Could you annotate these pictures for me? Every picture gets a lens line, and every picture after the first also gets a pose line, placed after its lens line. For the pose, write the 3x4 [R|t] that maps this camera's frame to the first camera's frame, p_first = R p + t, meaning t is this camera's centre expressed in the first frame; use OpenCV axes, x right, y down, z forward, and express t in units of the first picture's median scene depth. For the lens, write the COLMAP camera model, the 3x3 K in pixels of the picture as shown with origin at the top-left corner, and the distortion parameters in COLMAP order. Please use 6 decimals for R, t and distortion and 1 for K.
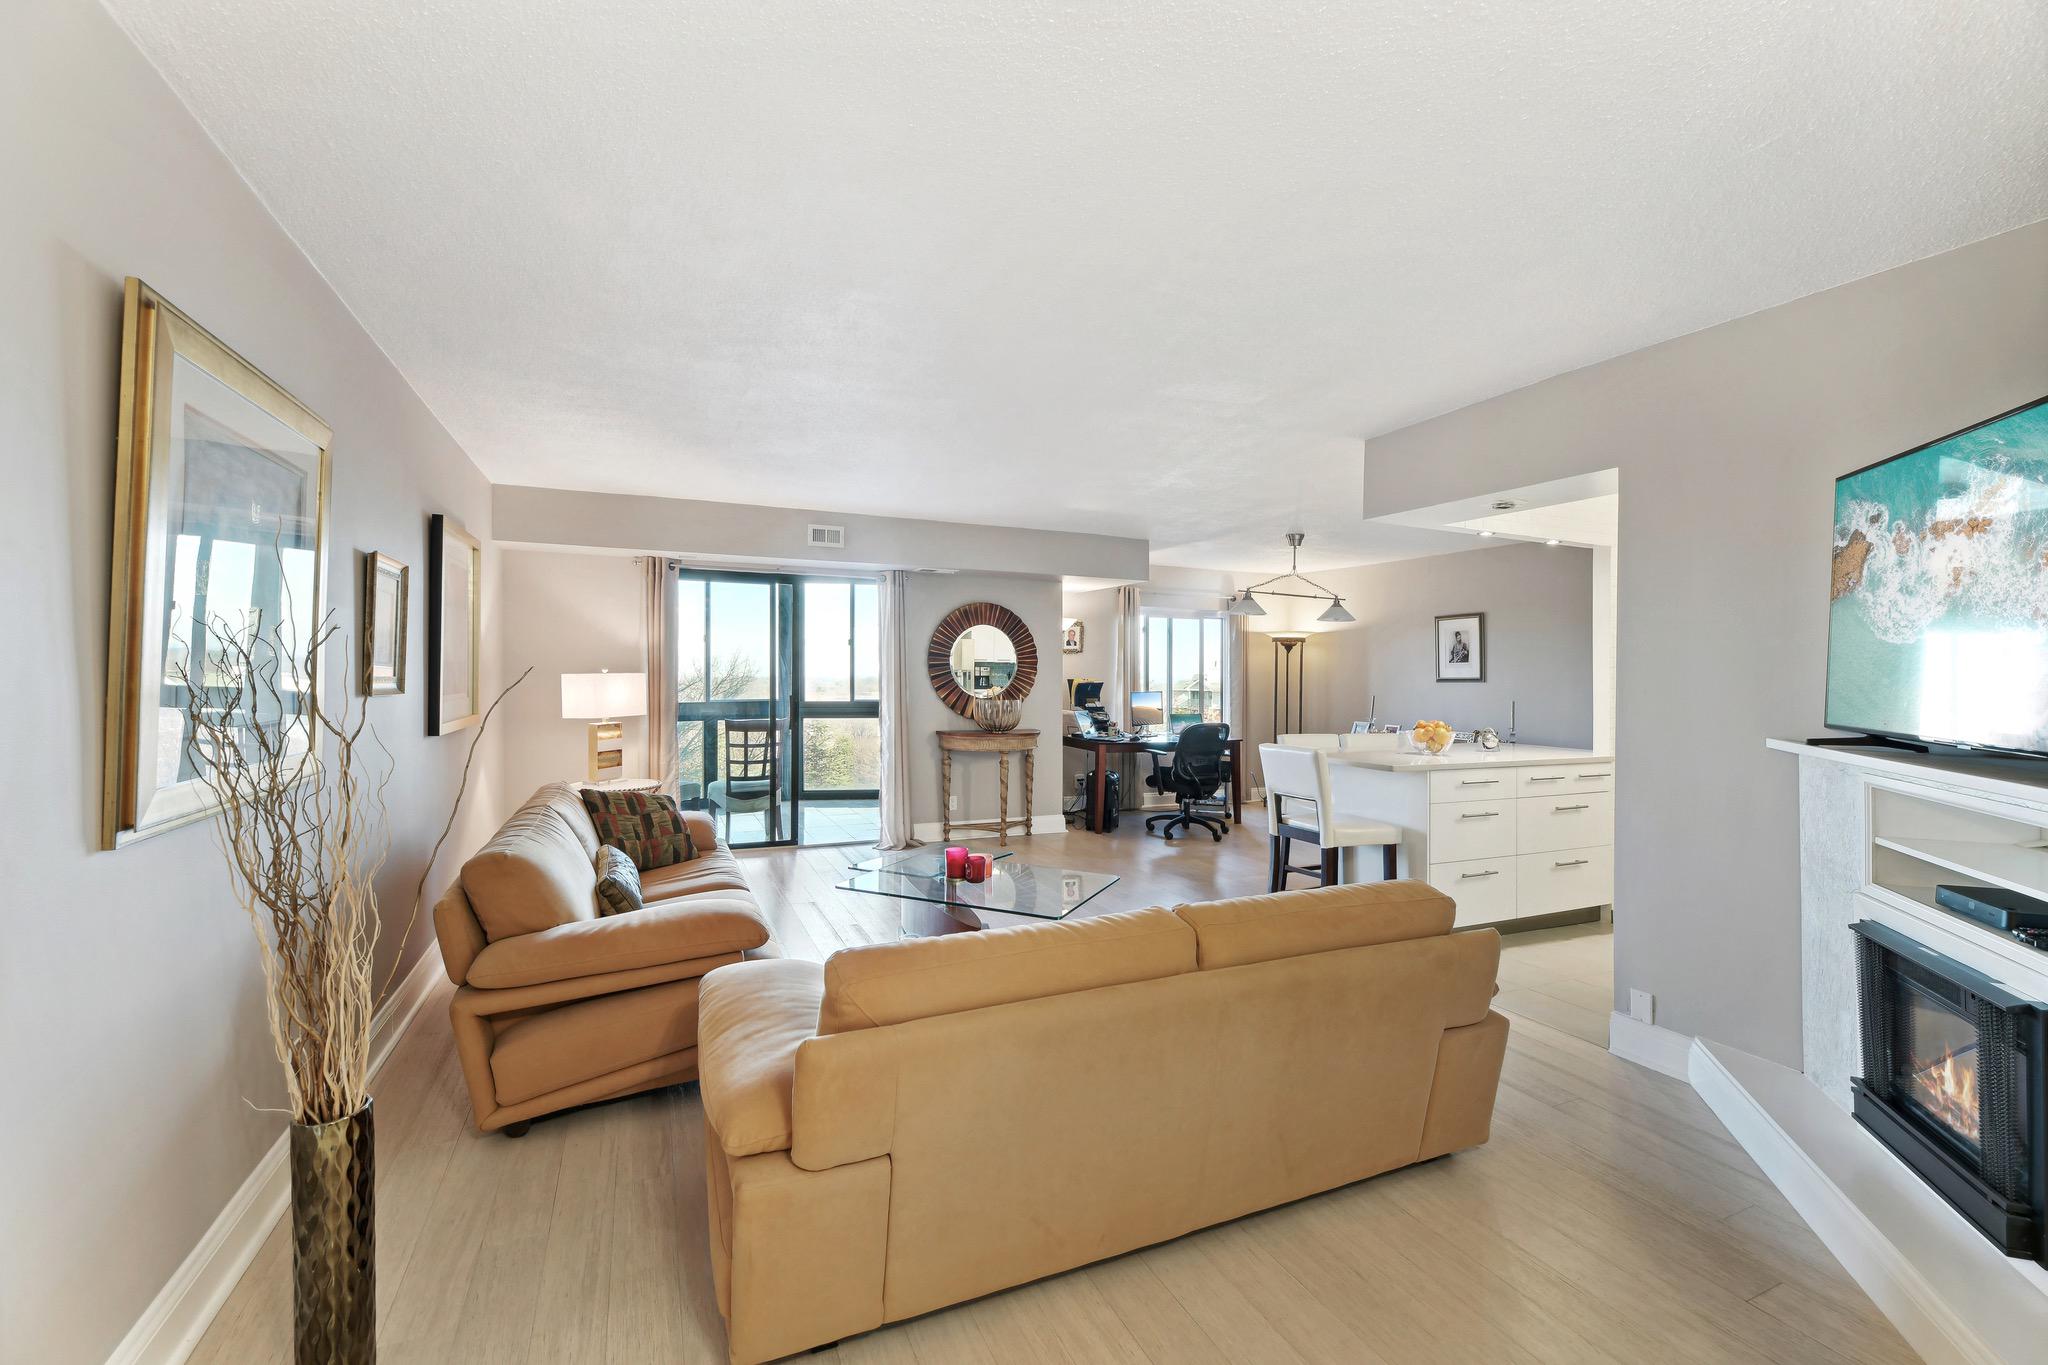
lens RADIAL K [[840.7, 0, 1036.3], [0, 840.7, 664.8], [0, 0, 1]] dist [-0.011738, 0.000644]
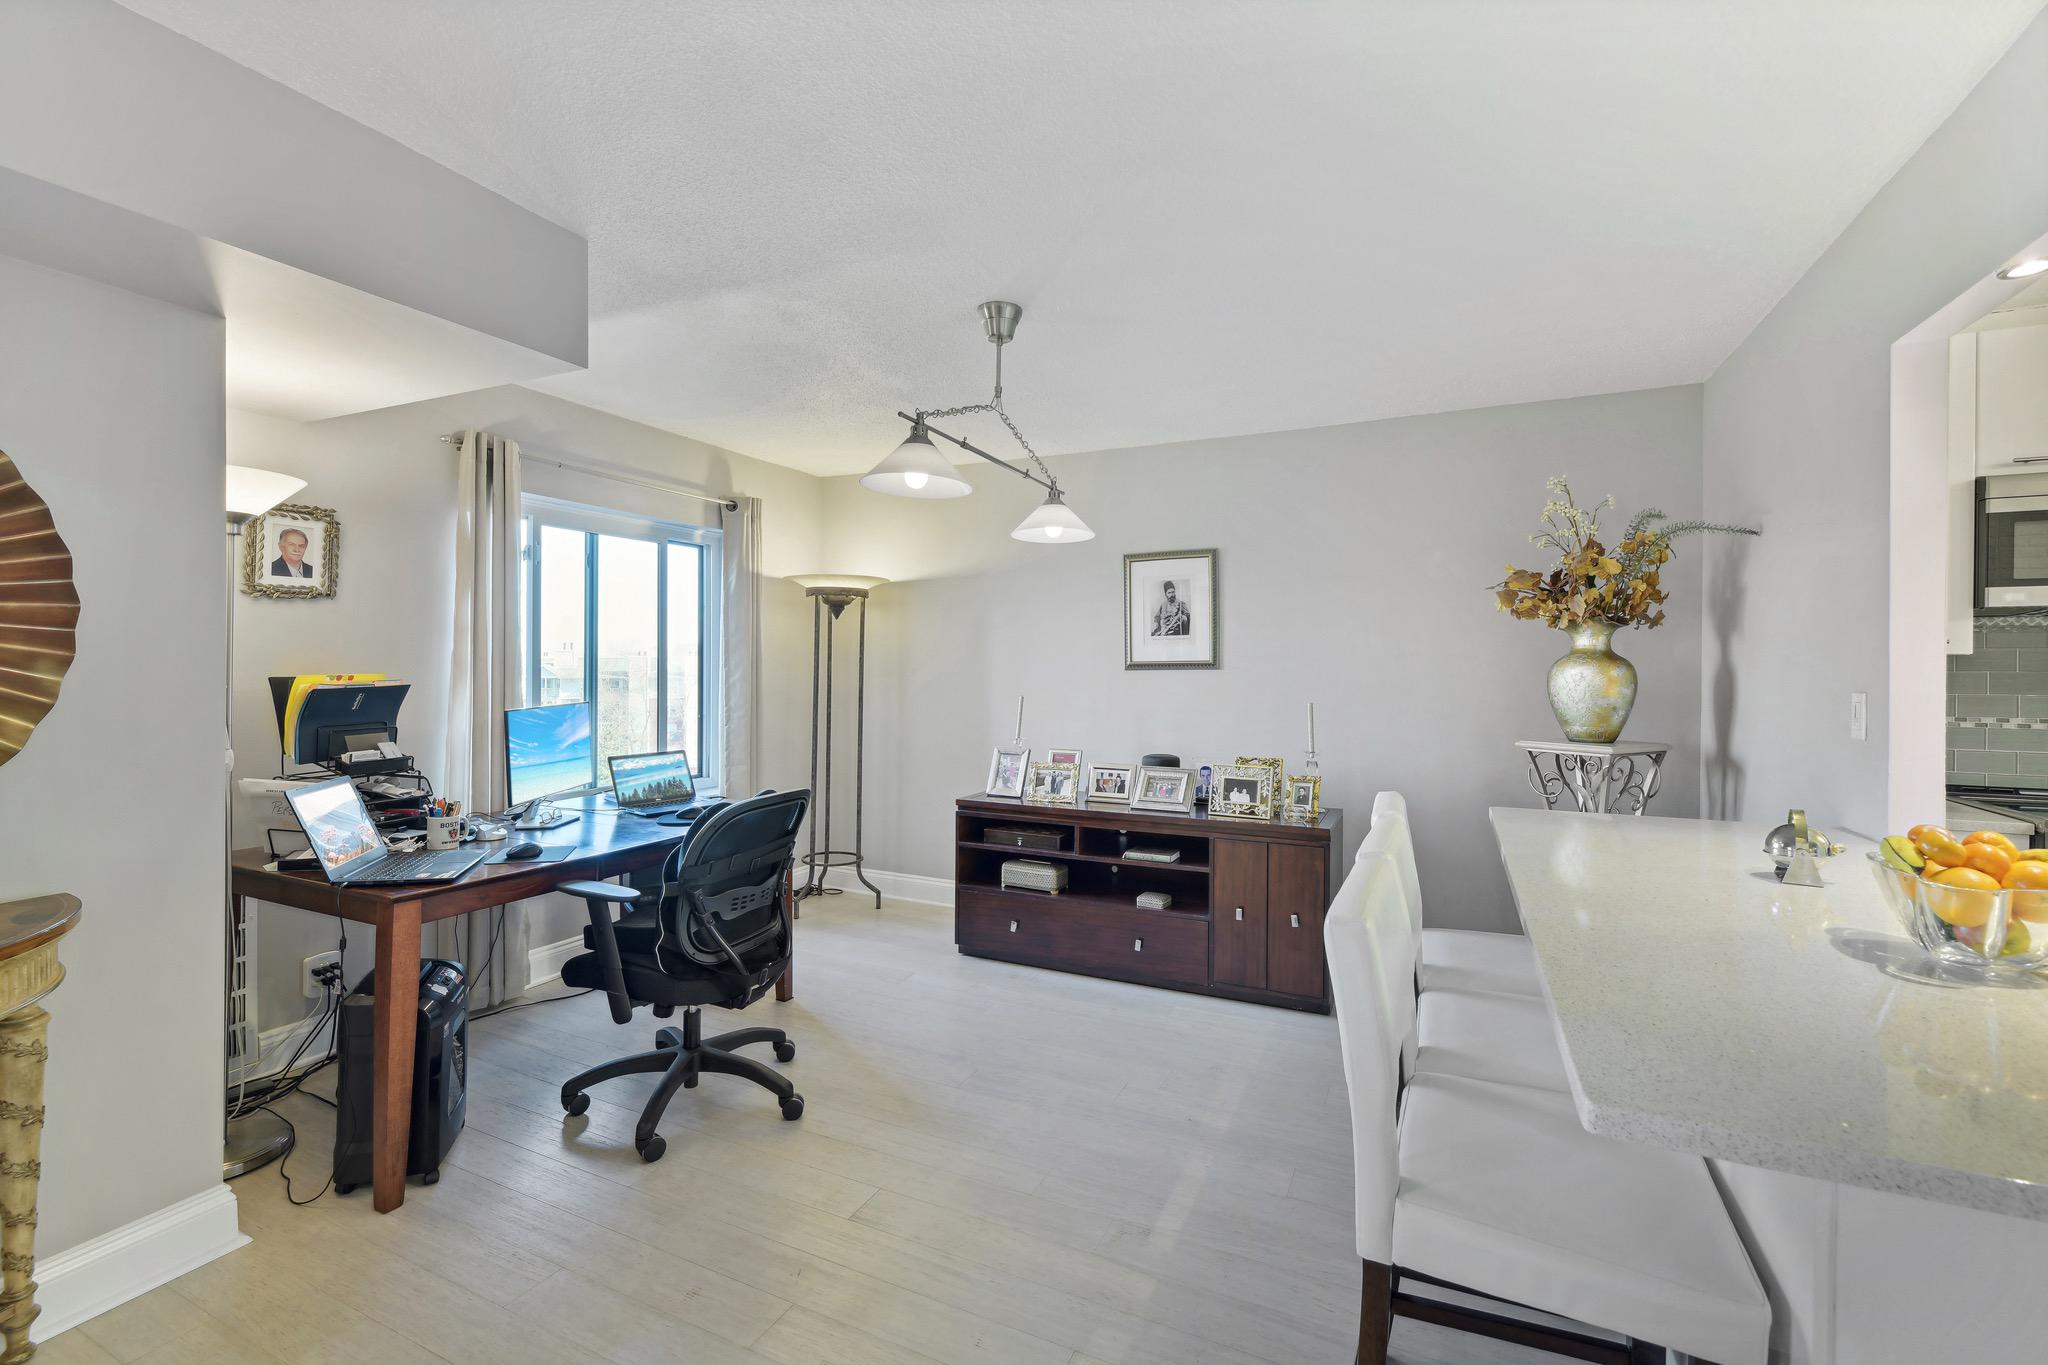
lens RADIAL K [[875.5, 0, 1038.9], [0, 875.5, 653.8], [0, 0, 1]] dist [0.011856, -0.000963]
pose [[0.767249, -0.002955, 0.641343, 0.047427], [-0.003435, 0.999956, 0.008716, 0.004491], [-0.641340, -0.008890, 0.767205, 0.568857]]
